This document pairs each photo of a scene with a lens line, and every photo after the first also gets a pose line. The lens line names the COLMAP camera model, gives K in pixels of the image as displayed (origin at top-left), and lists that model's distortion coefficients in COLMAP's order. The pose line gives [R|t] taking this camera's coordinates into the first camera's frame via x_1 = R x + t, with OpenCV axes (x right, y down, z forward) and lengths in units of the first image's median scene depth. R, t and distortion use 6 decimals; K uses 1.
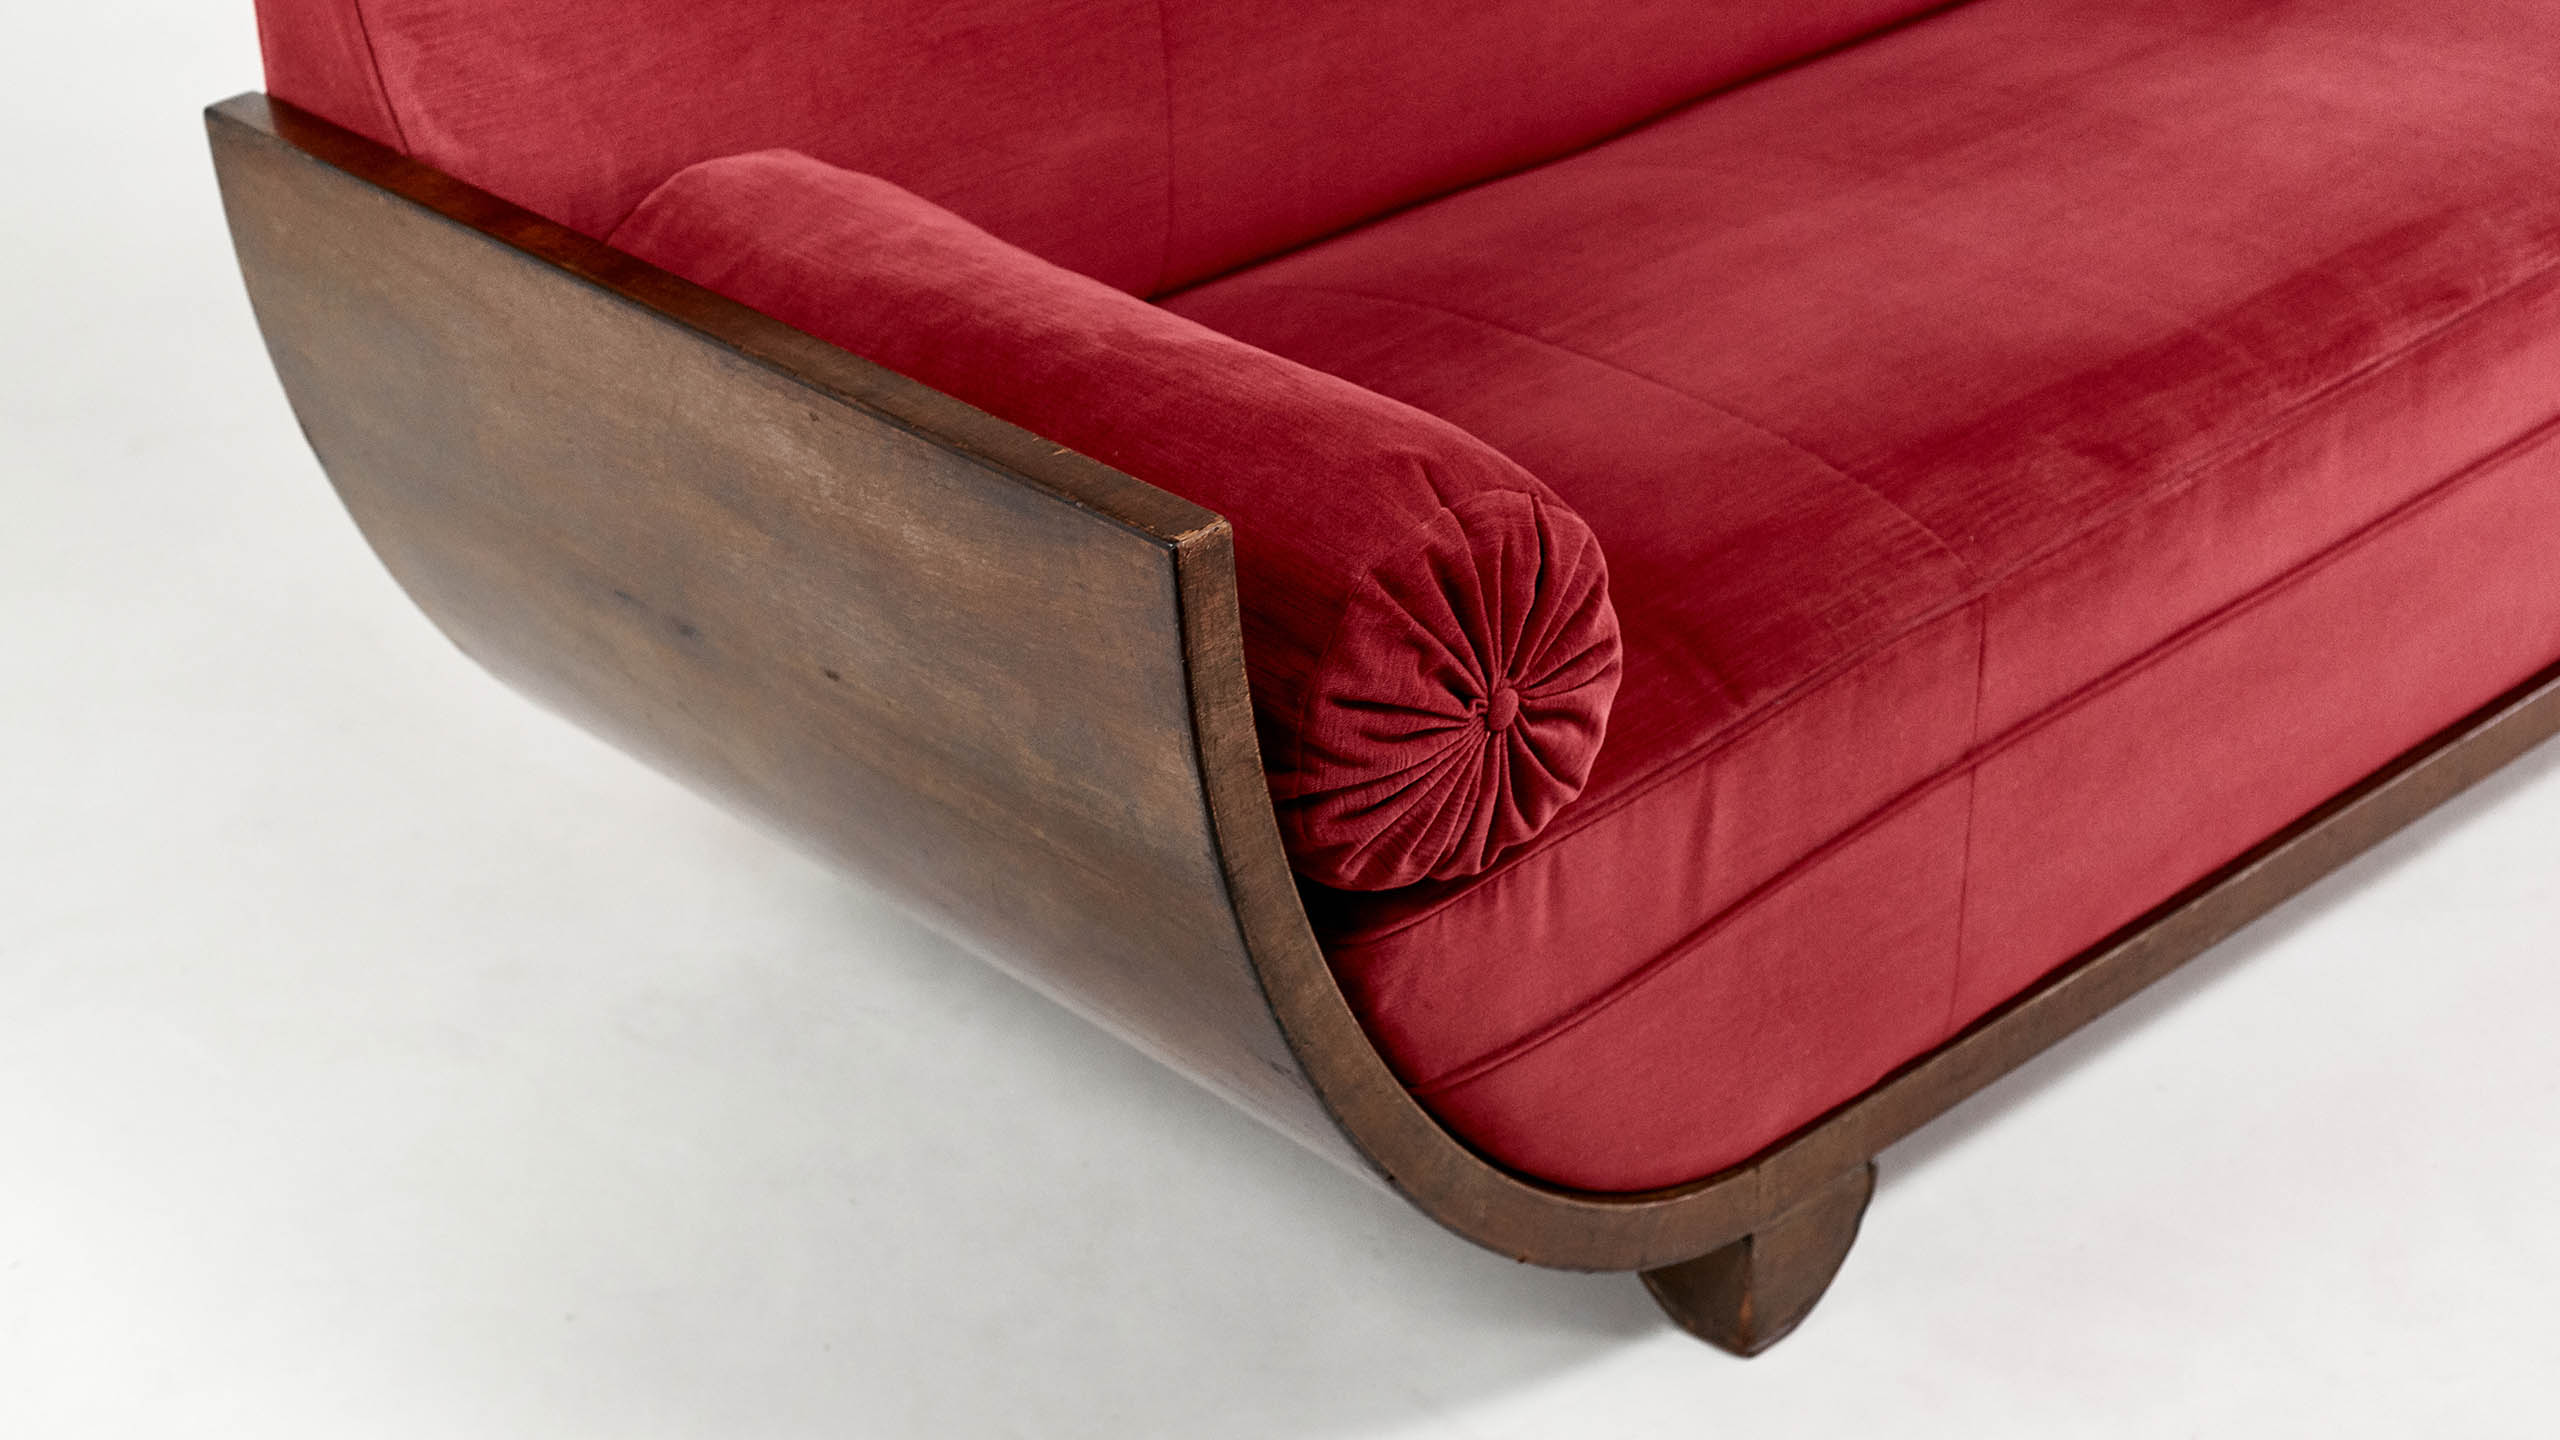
lens RADIAL K [[4418.0, 0, 1293.1], [0, 4418.0, 720.1], [0, 0, 1]] dist [-0.022651, 0.000000]
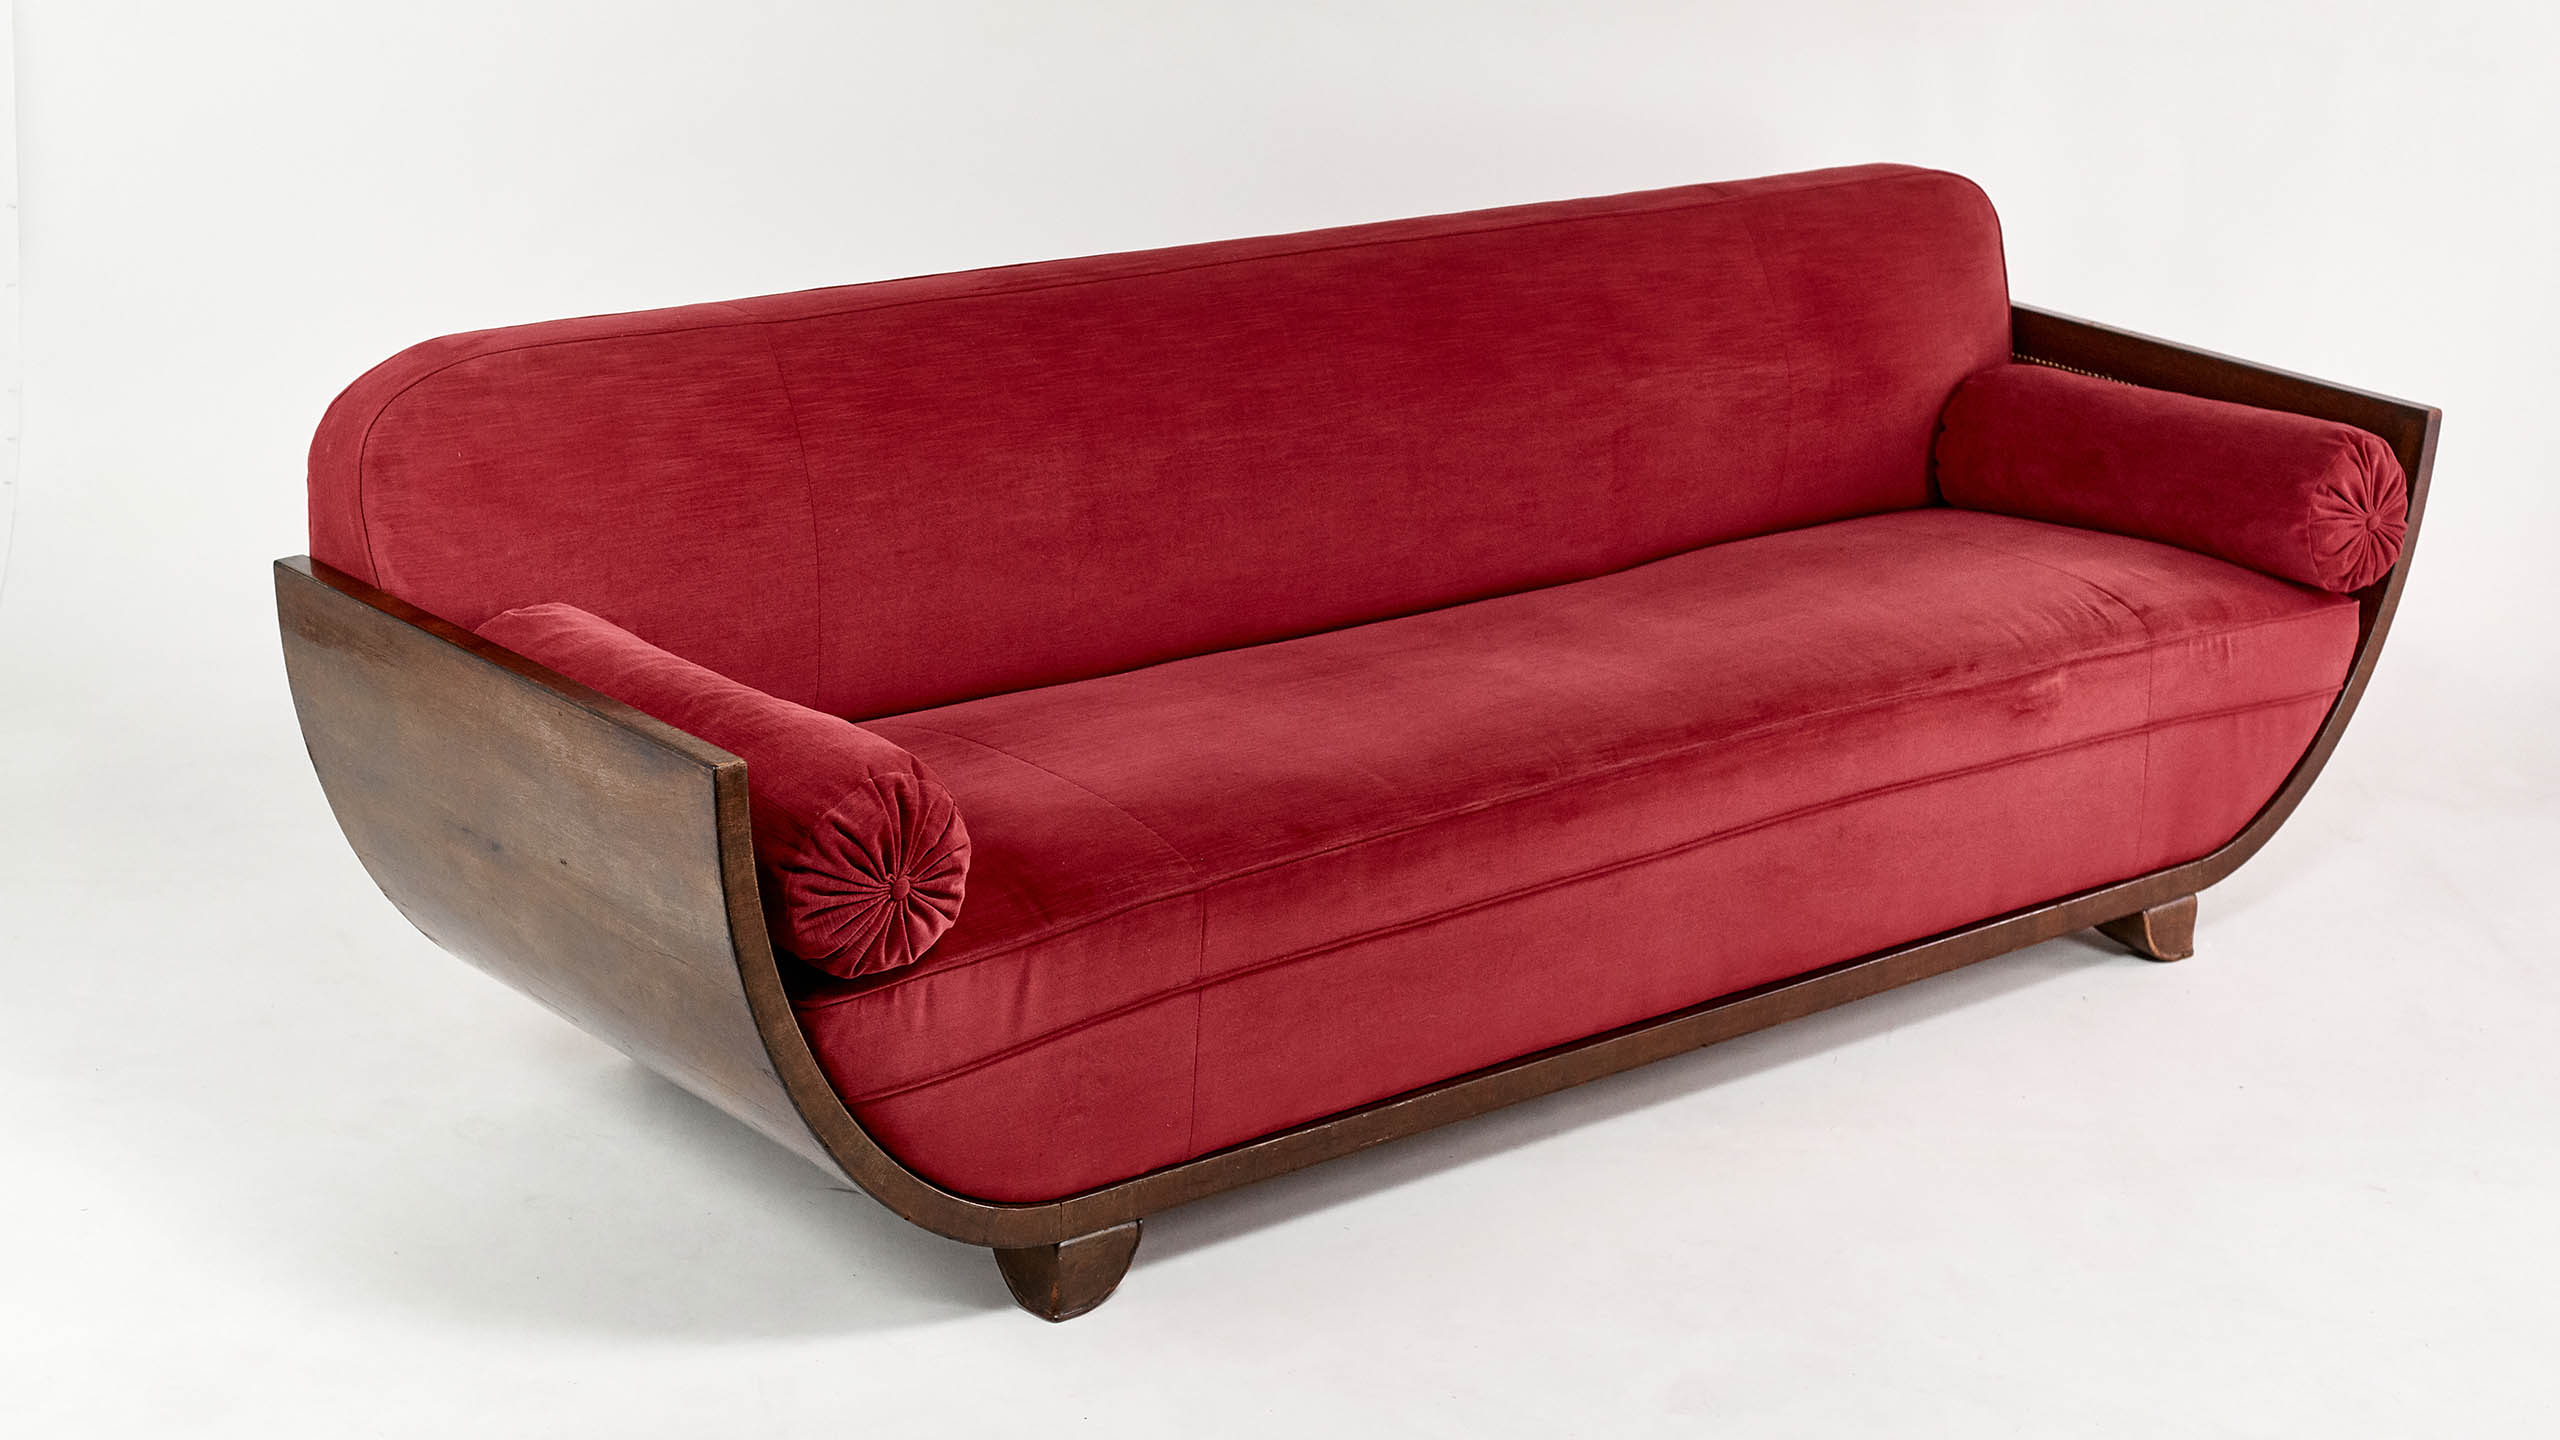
lens RADIAL K [[4418.0, 0, 1272.8], [0, 4418.0, 714.9], [0, 0, 1]] dist [-0.022651, 0.000000]
pose [[0.996395, 0.078178, -0.032944, 0.243773], [-0.082986, 0.978828, -0.187107, 0.245056], [0.017619, 0.189166, 0.981787, -0.819851]]
